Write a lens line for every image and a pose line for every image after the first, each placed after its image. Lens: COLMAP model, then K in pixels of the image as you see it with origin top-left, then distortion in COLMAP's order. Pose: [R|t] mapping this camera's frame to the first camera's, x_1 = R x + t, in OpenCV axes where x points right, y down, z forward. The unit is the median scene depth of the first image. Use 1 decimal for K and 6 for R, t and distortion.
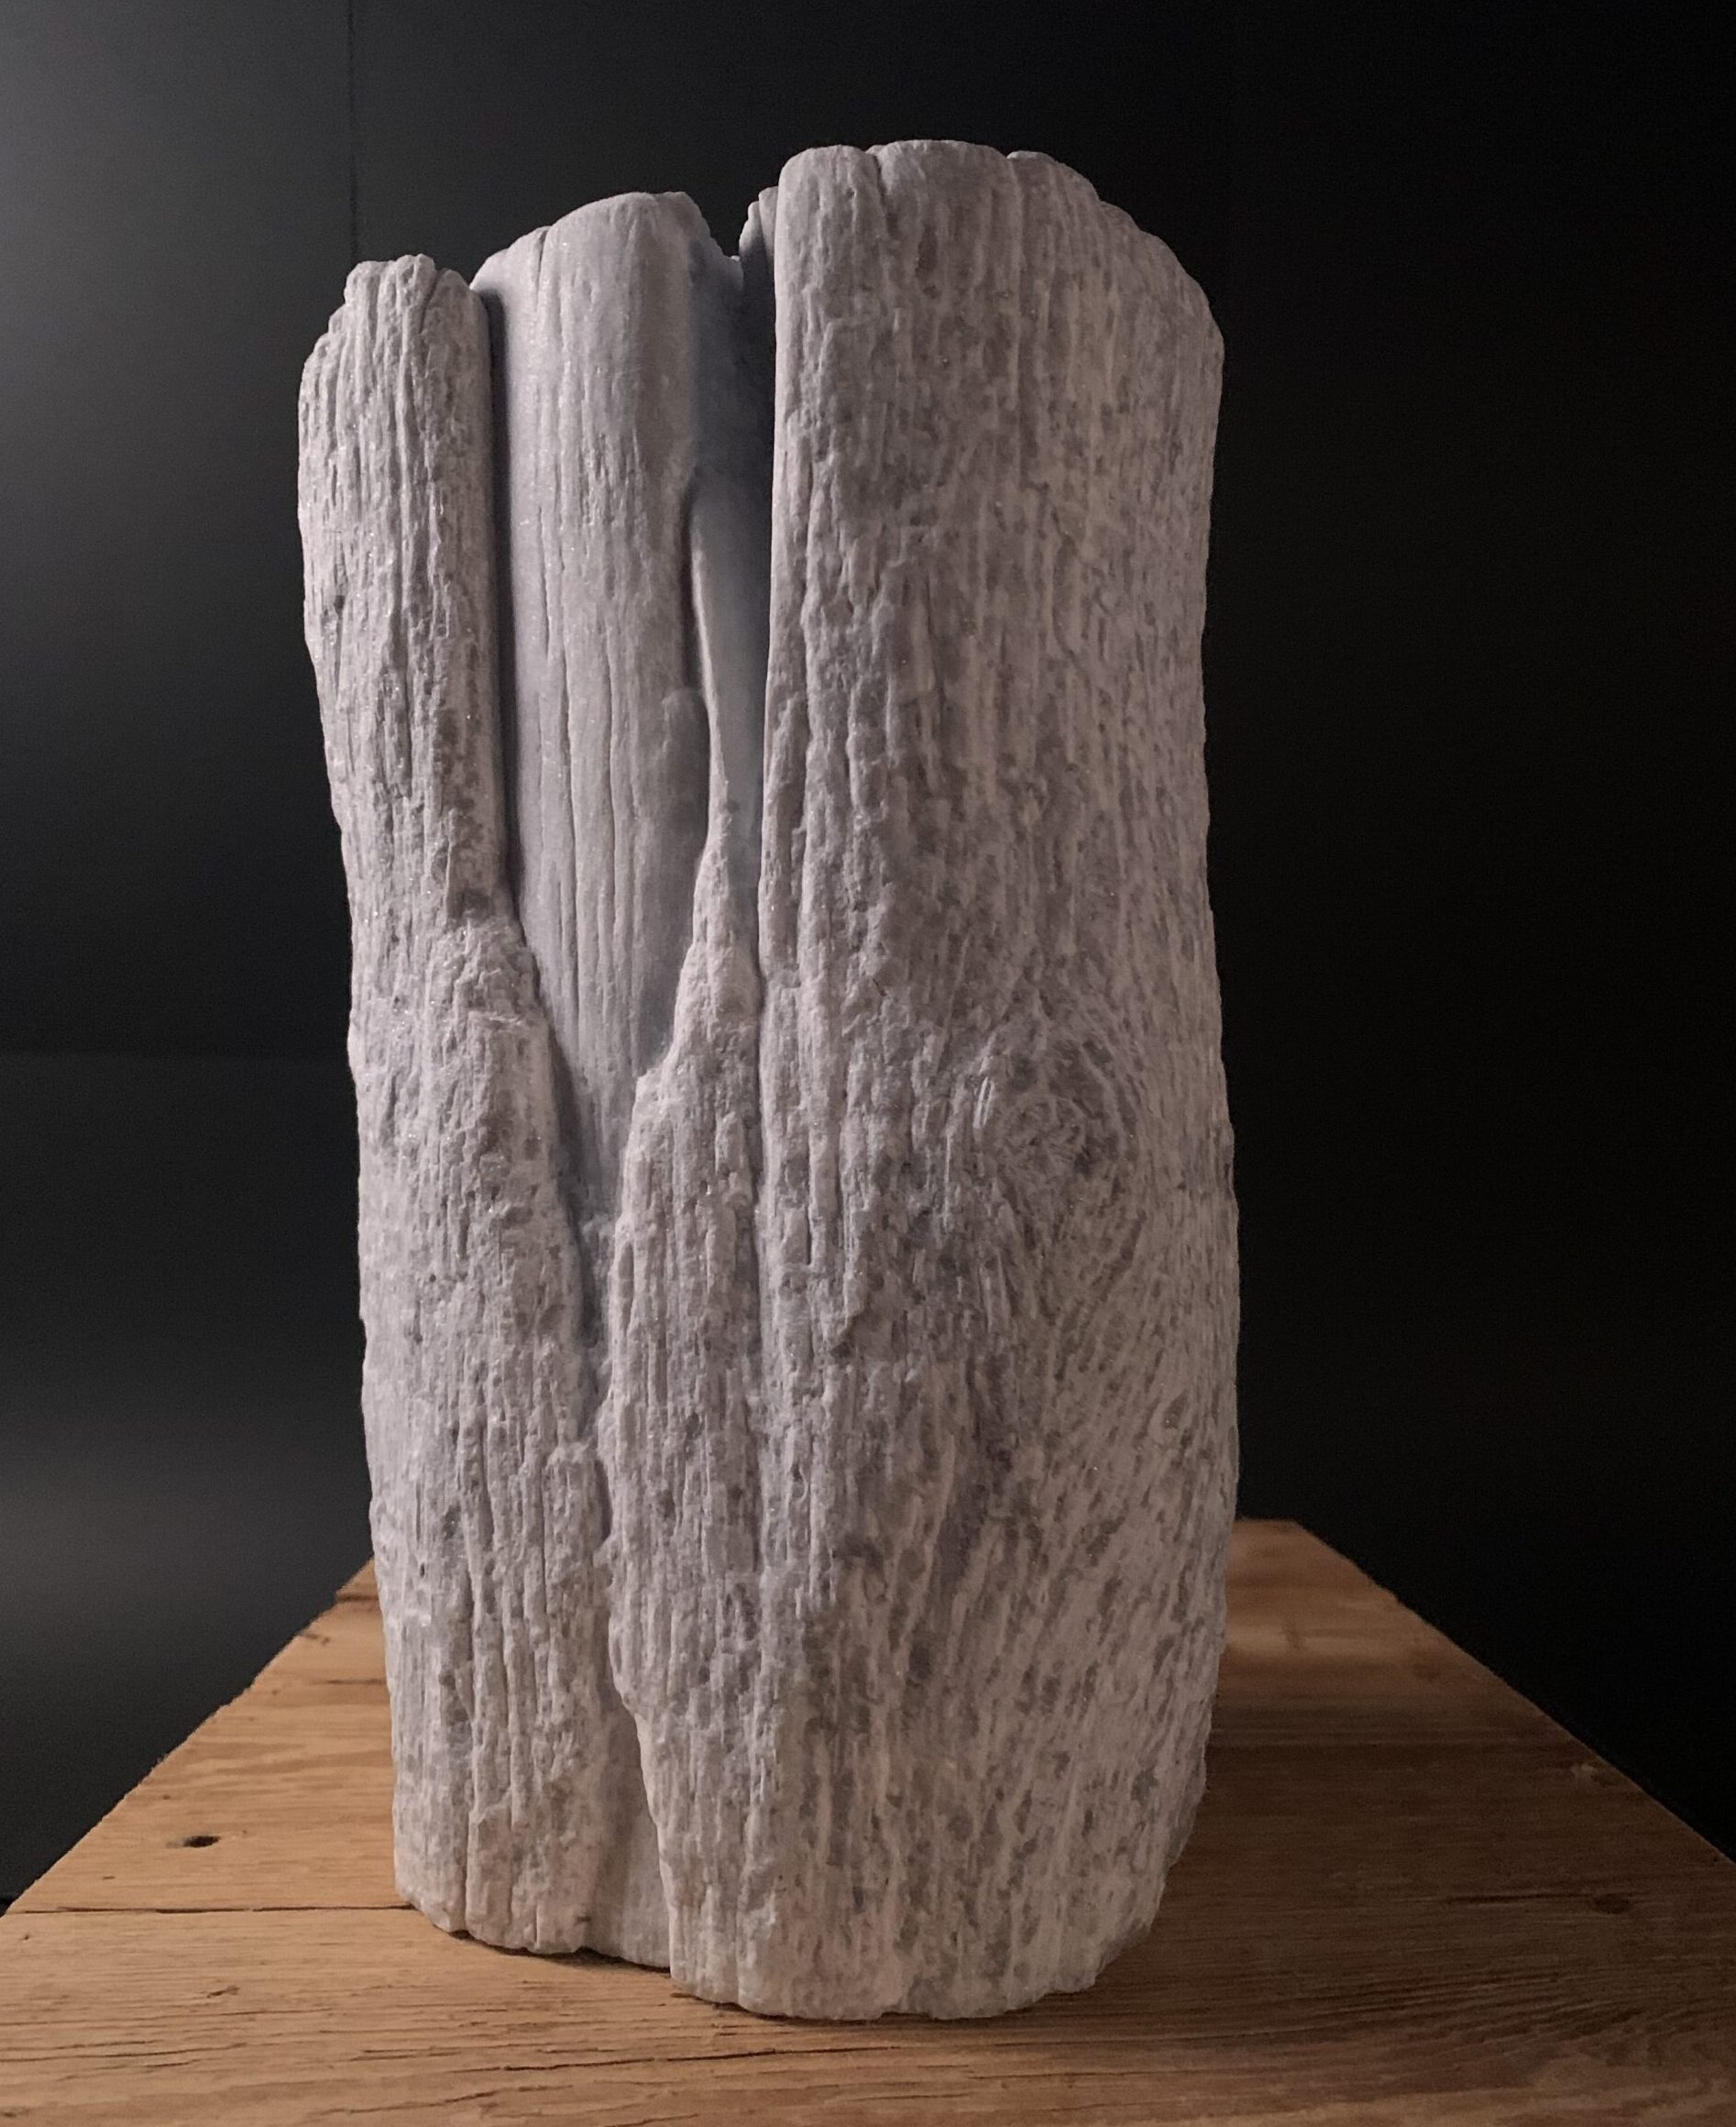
lens RADIAL K [[1762.7, 0, 866.6], [0, 1762.7, 976.6], [0, 0, 1]] dist [0.201925, -0.601014]
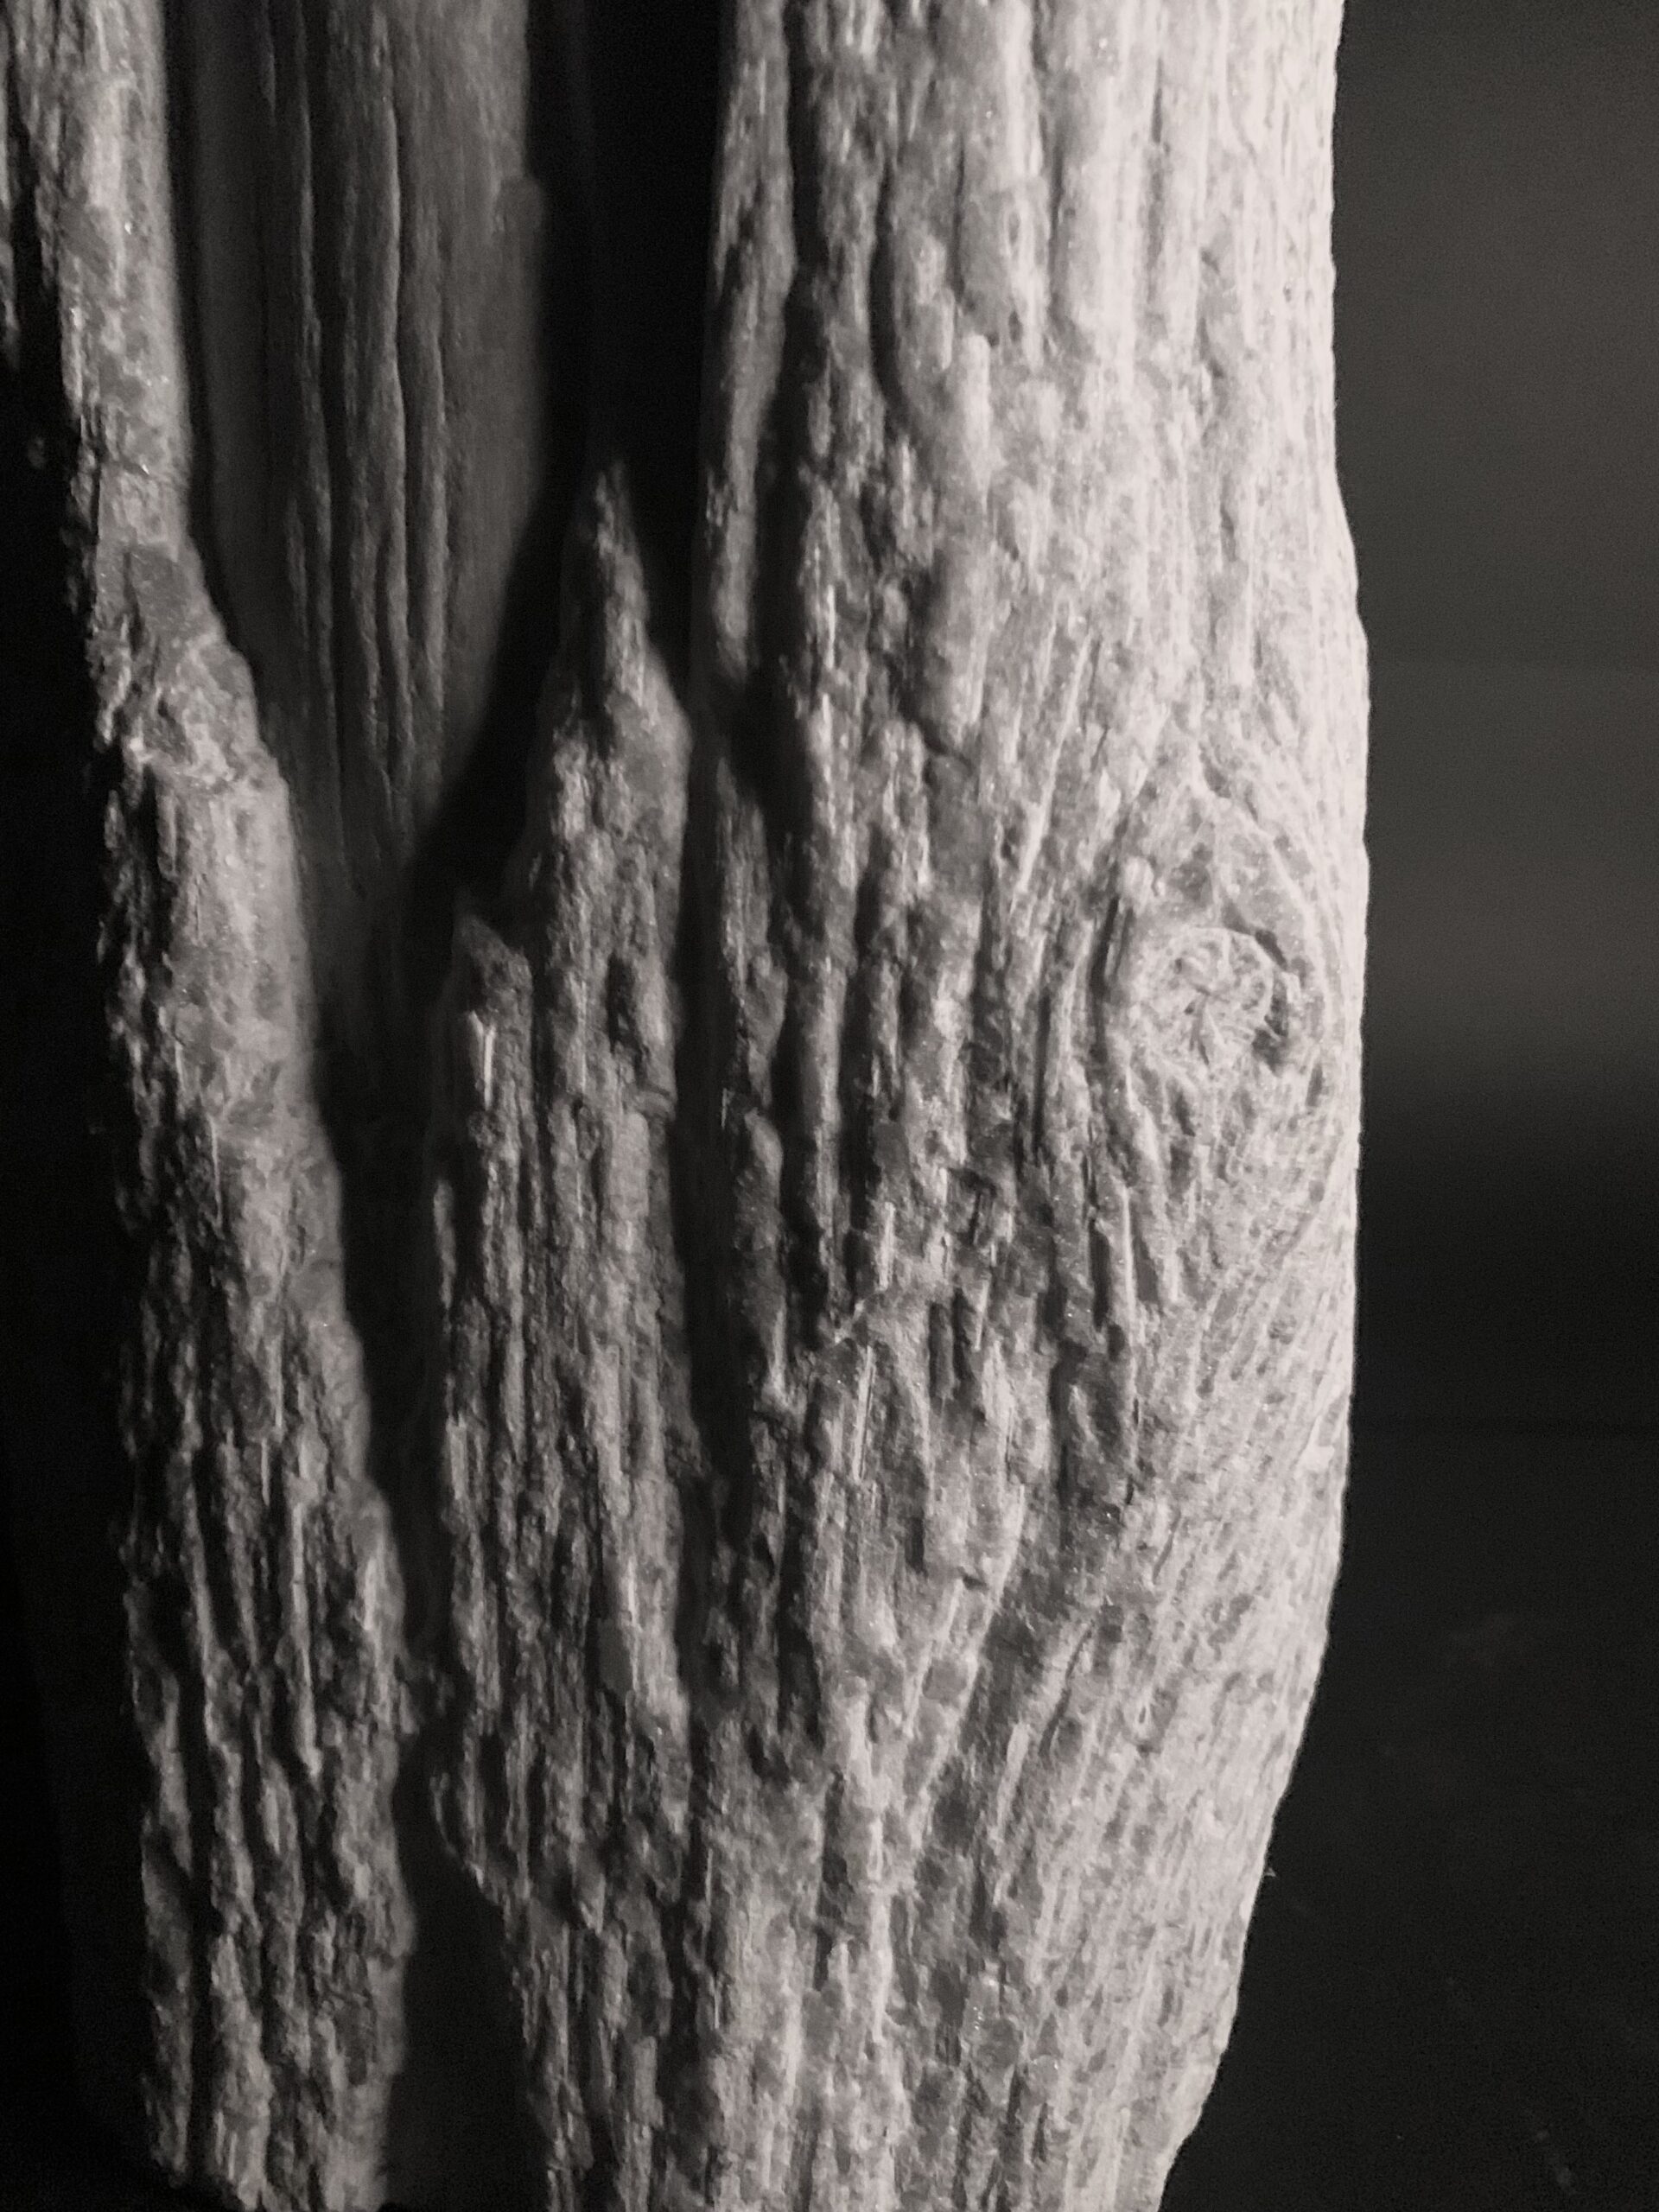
lens RADIAL K [[1682.0, 0, 829.5], [0, 1682.0, 1083.2], [0, 0, 1]] dist [-0.002913, -0.011074]
pose [[0.983396, 0.001201, 0.181471, -0.114467], [-0.031442, 0.985982, 0.163861, 0.029119], [-0.178730, -0.166846, 0.969648, 0.454922]]
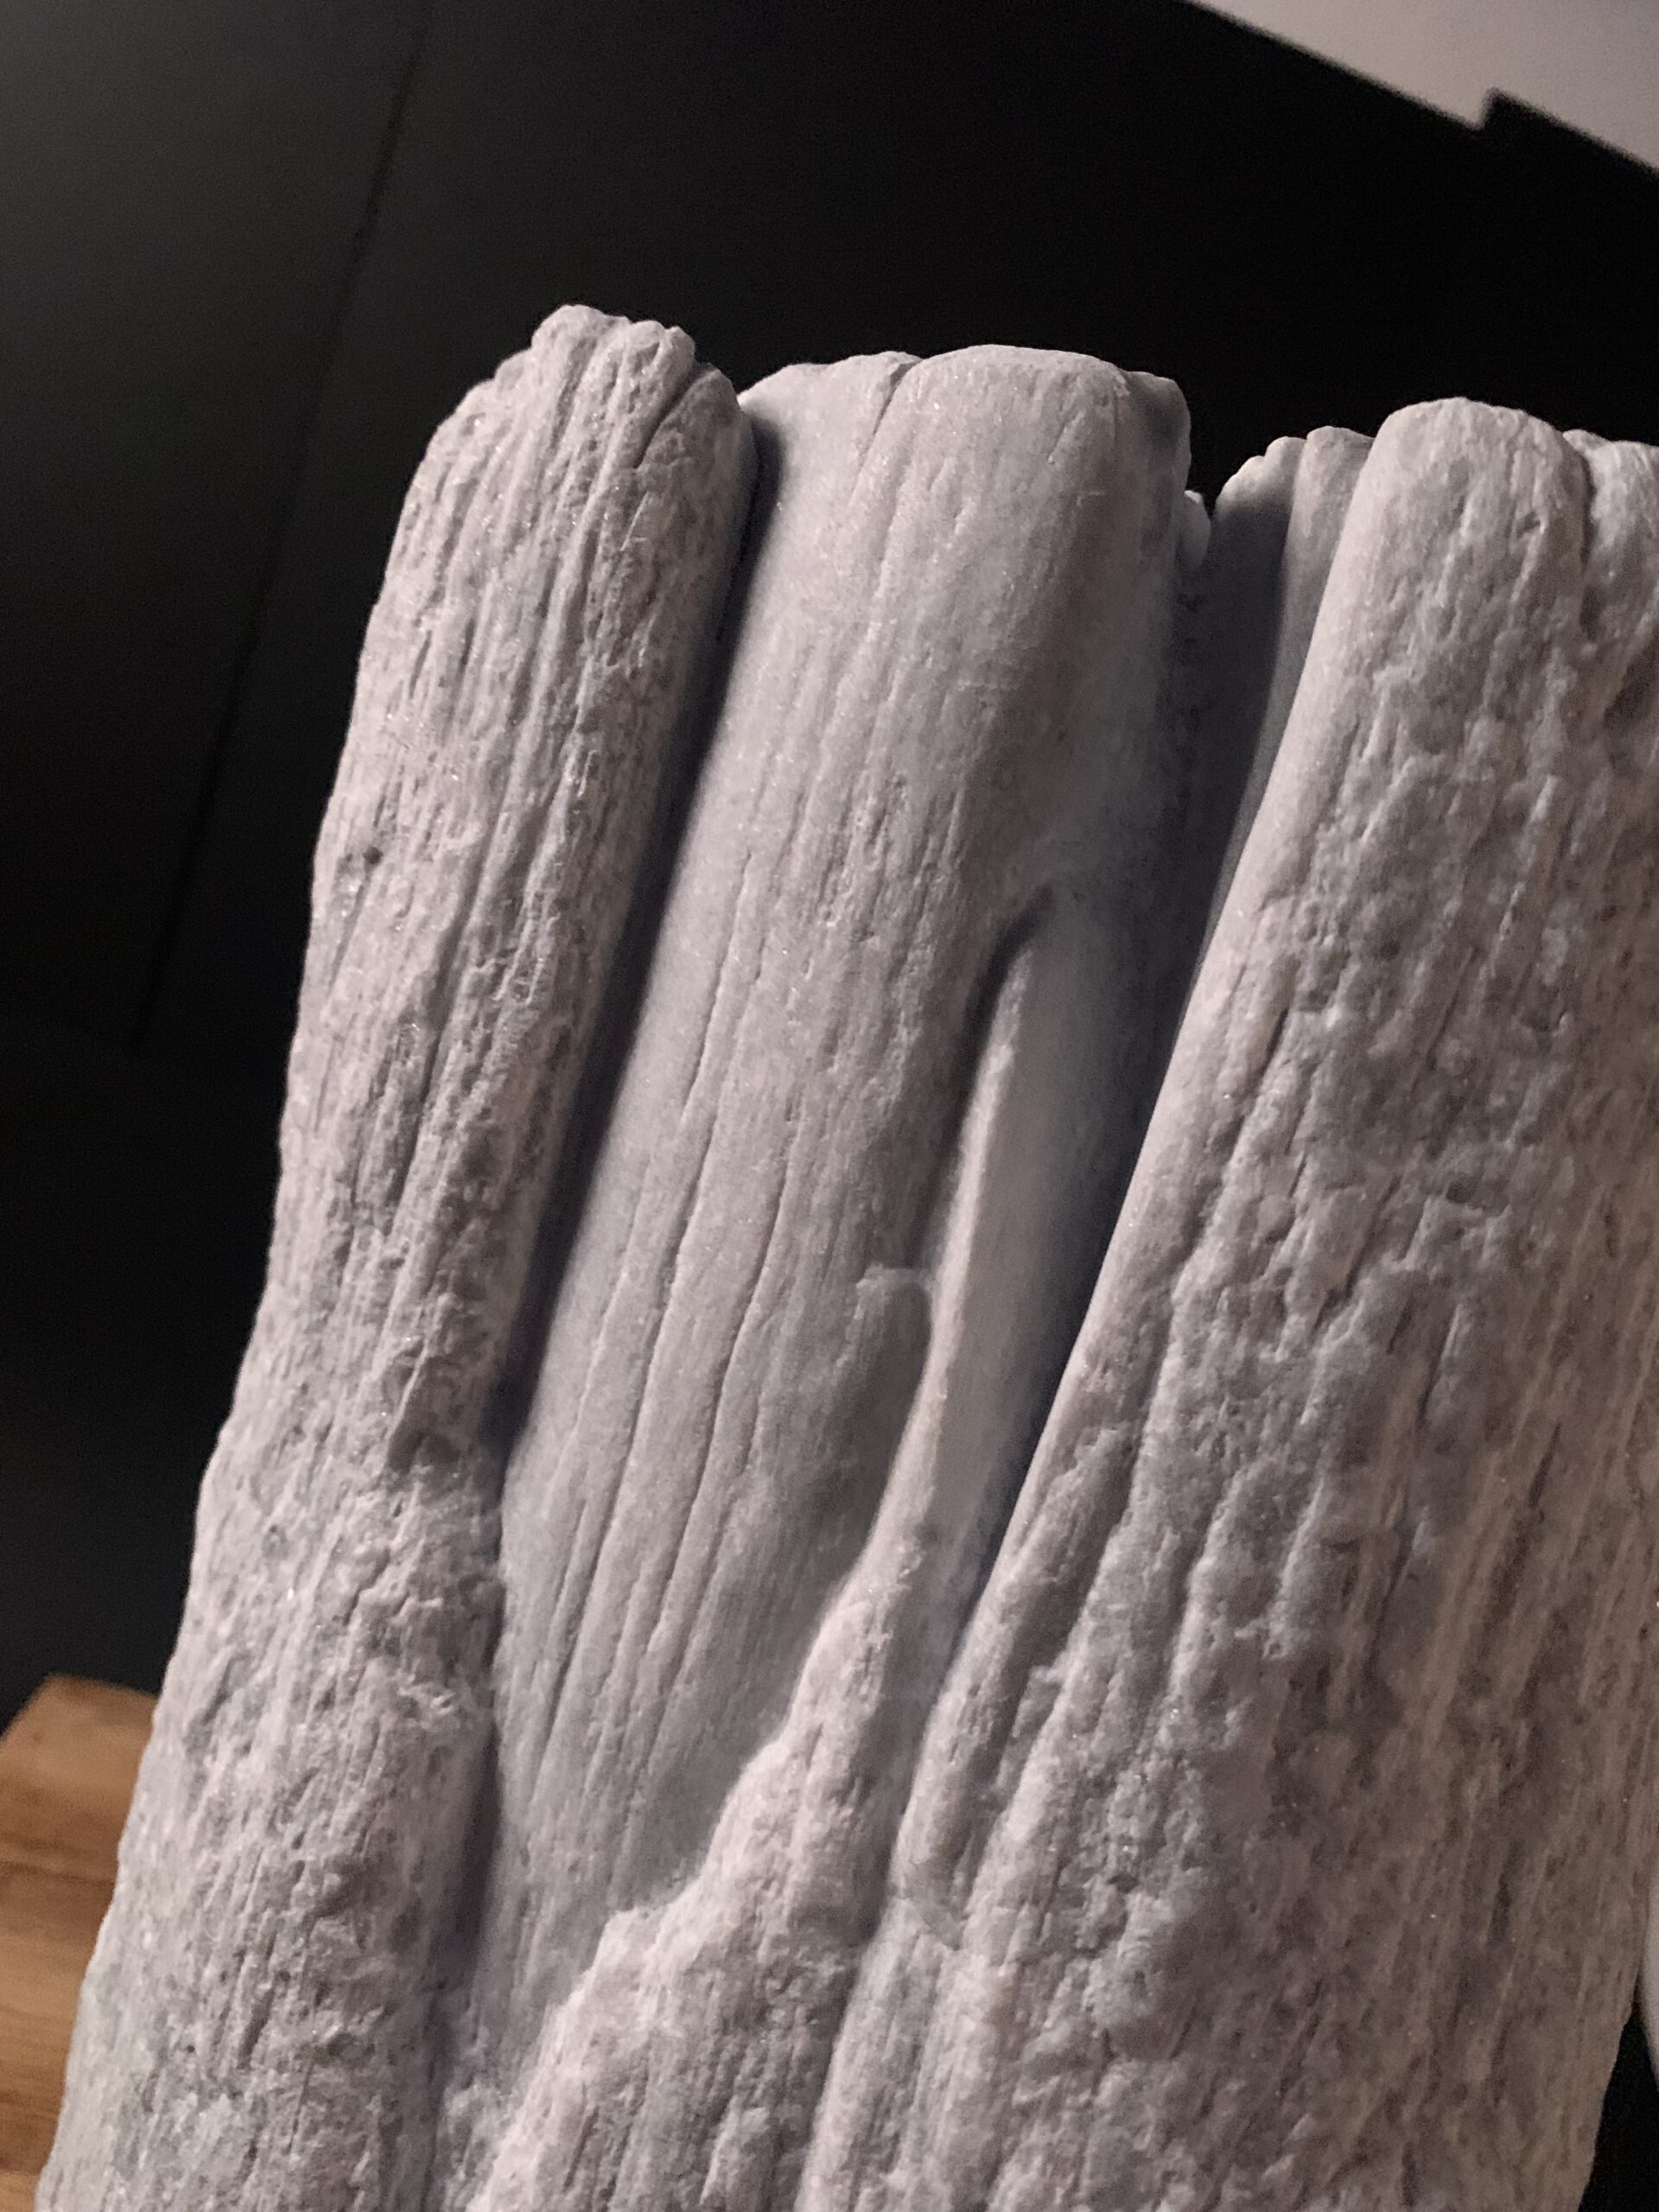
lens RADIAL K [[1682.0, 0, 829.5], [0, 1682.0, 1083.2], [0, 0, 1]] dist [-0.002913, -0.011074]
pose [[0.953553, 0.301104, 0.008587, -0.153807], [-0.300784, 0.950222, 0.081281, -0.265182], [0.016315, -0.080089, 0.996654, 0.512774]]
